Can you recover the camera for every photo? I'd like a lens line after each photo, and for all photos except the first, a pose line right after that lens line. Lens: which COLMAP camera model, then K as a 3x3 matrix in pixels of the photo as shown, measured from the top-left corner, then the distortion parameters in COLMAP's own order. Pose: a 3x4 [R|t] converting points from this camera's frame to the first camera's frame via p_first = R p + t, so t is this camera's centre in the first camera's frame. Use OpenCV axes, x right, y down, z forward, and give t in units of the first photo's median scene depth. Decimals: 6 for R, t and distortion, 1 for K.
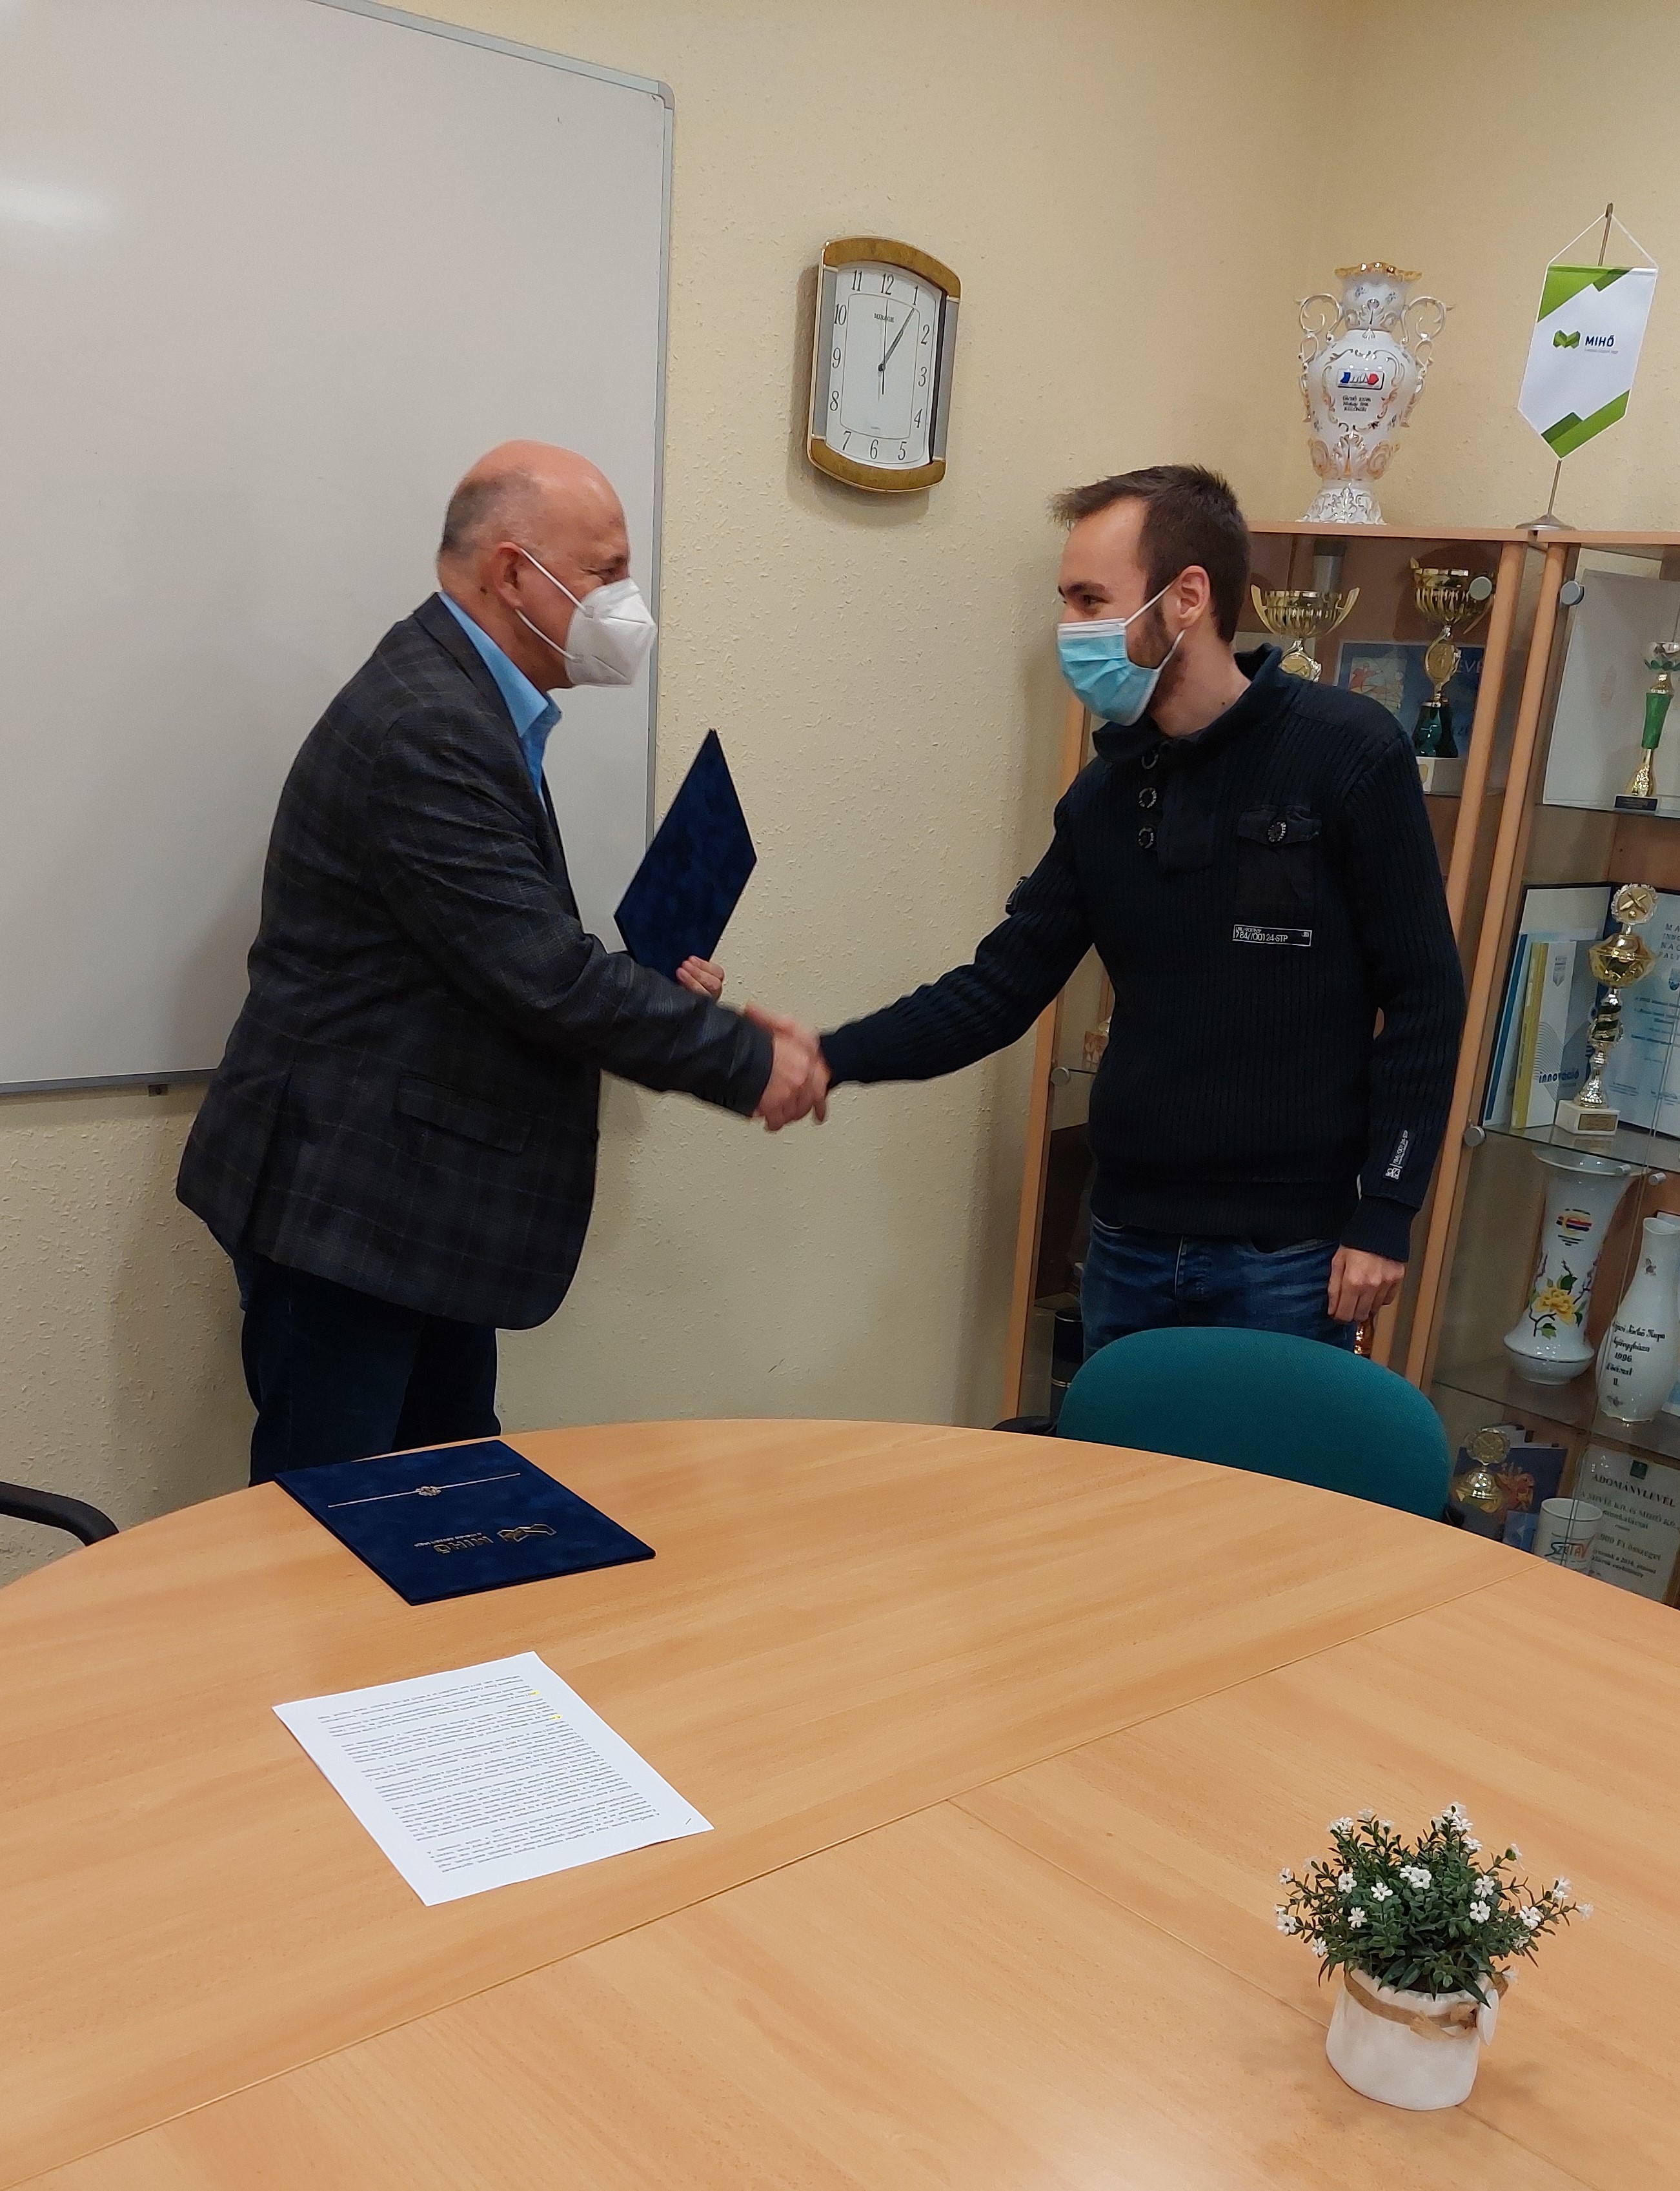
lens RADIAL K [[2099.5, 0, 864.5], [0, 2099.5, 1485.0], [0, 0, 1]] dist [0.073059, -0.089994]
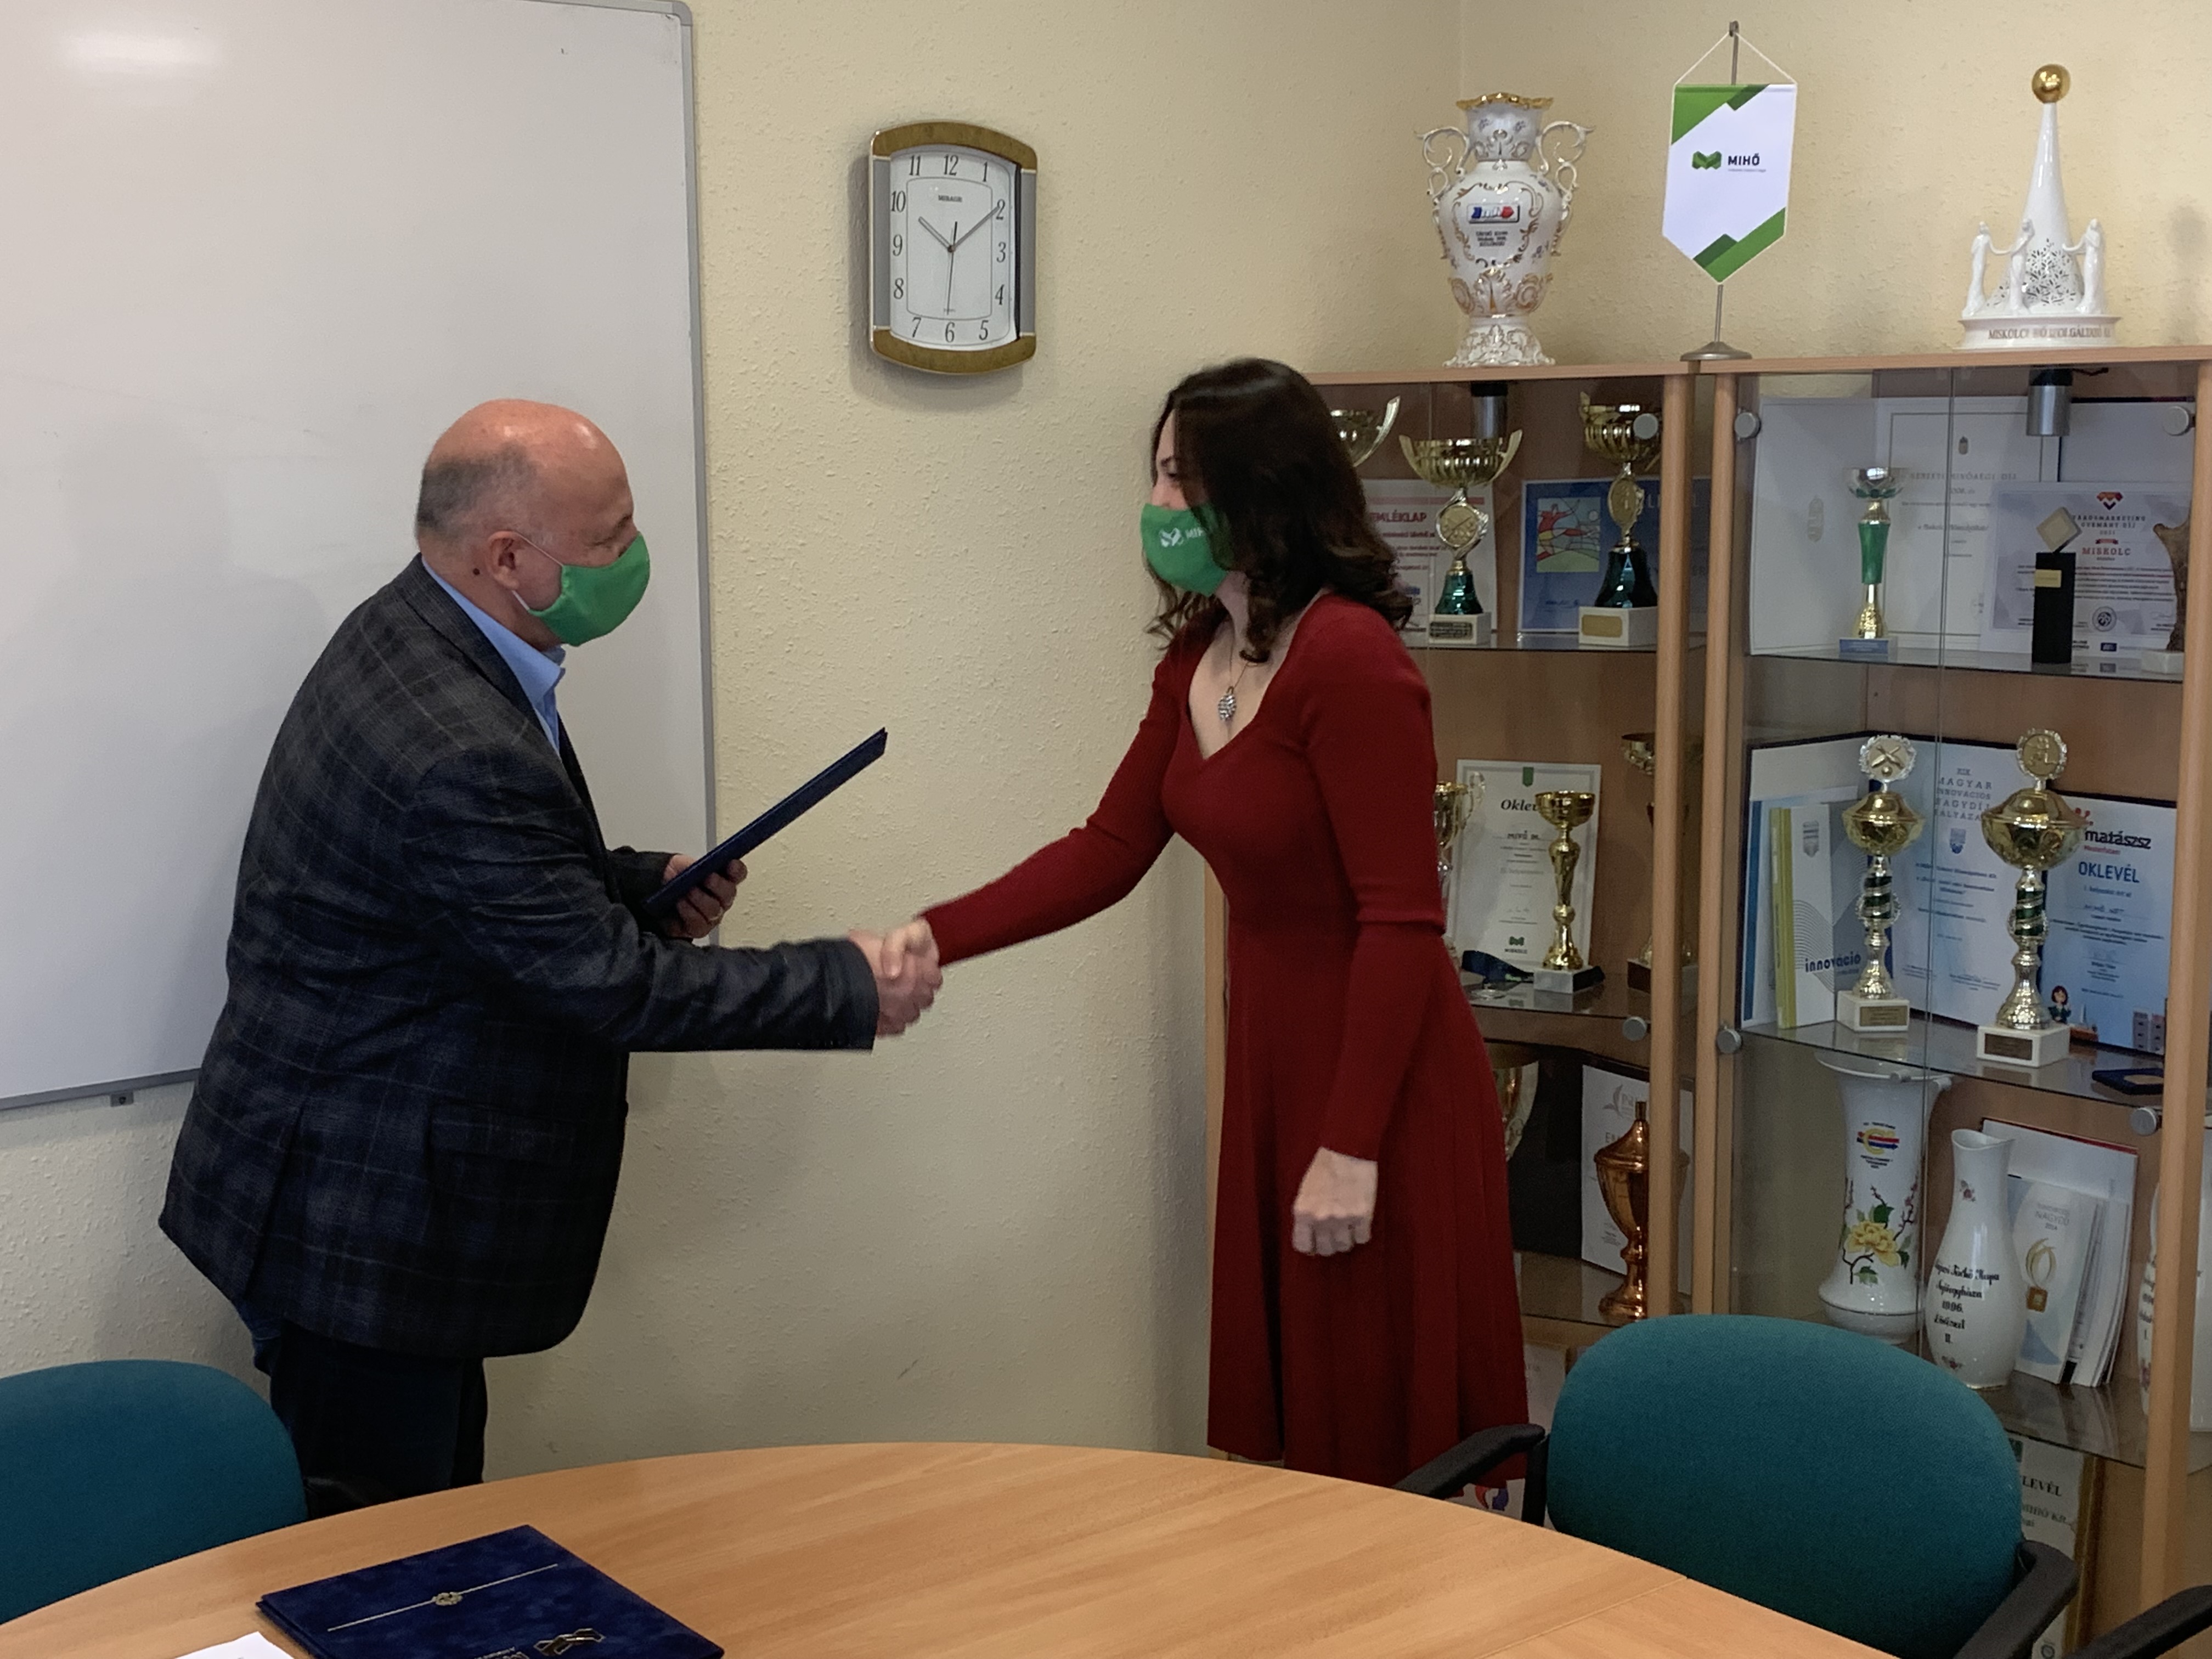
lens RADIAL K [[2834.5, 0, 1069.5], [0, 2834.5, 852.9], [0, 0, 1]] dist [0.215525, -0.696853]
pose [[0.996023, -0.067575, -0.058067, 0.106502], [0.052757, 0.972511, -0.226804, 0.001666], [0.071797, 0.222838, 0.972208, -0.113411]]
